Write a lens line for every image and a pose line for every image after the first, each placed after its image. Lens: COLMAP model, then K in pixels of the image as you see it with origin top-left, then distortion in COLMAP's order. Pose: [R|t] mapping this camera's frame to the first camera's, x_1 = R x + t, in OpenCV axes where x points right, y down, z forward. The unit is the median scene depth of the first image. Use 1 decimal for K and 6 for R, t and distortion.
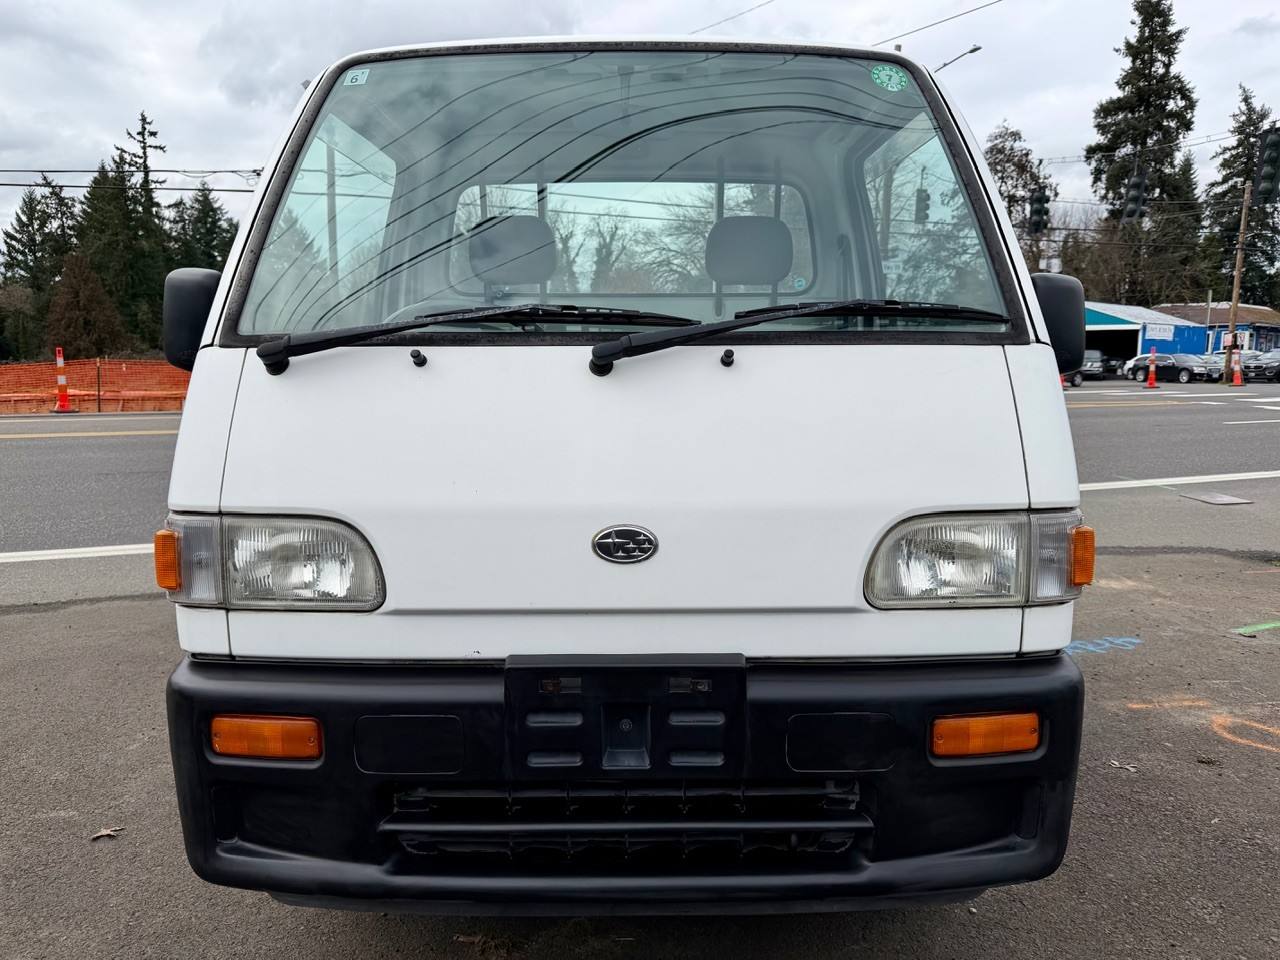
lens RADIAL K [[906.6, 0, 643.2], [0, 906.6, 477.0], [0, 0, 1]] dist [0.068293, -0.103544]
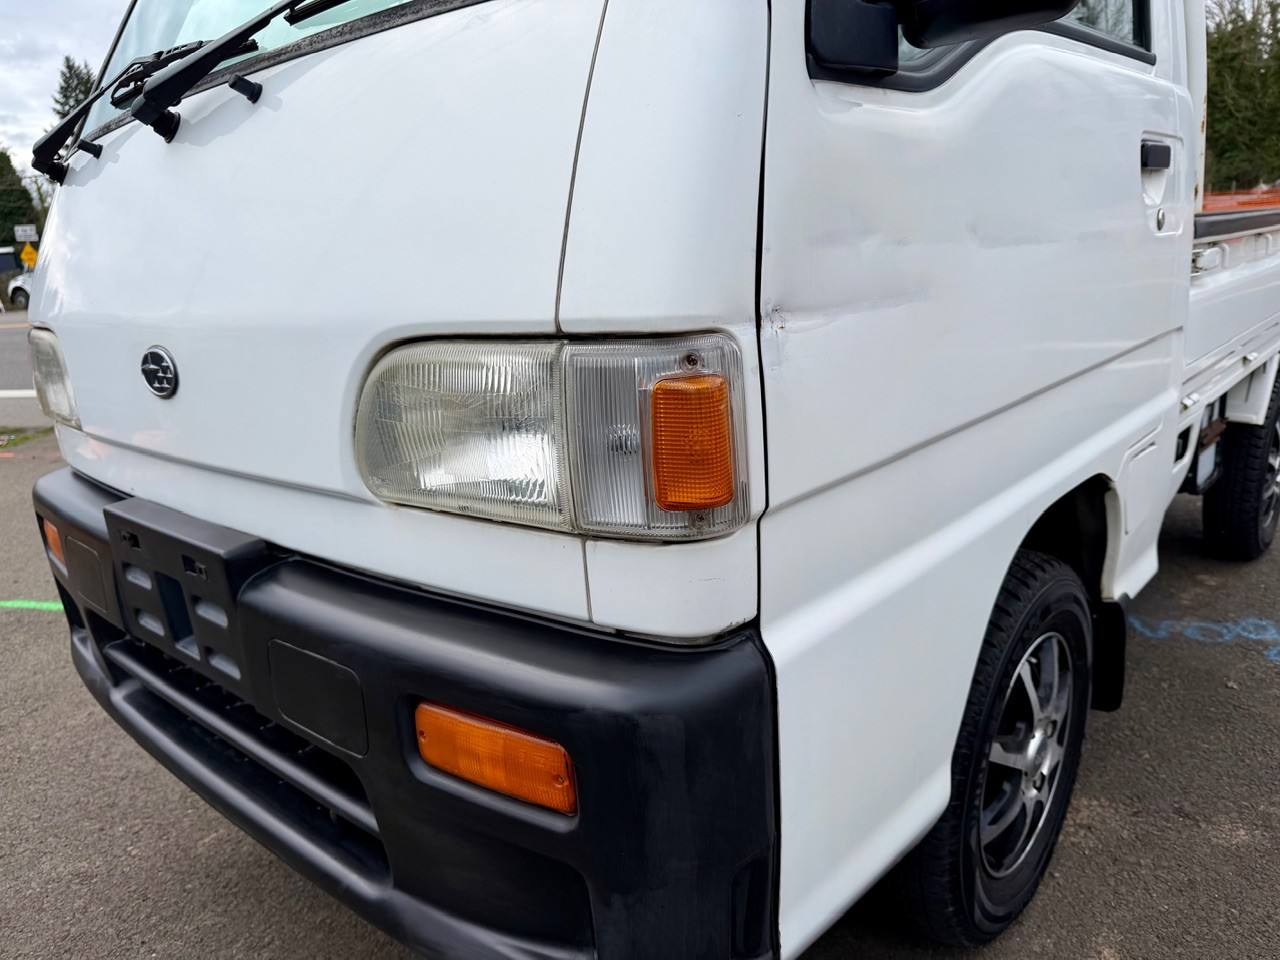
lens RADIAL K [[911.4, 0, 640.0], [0, 911.4, 480.0], [0, 0, 1]] dist [0.009406, -0.029124]
pose [[0.745723, 0.119457, -0.655460, 0.764299], [-0.012373, 0.986109, 0.165641, 0.032294], [0.666142, -0.115412, 0.736842, 0.676851]]
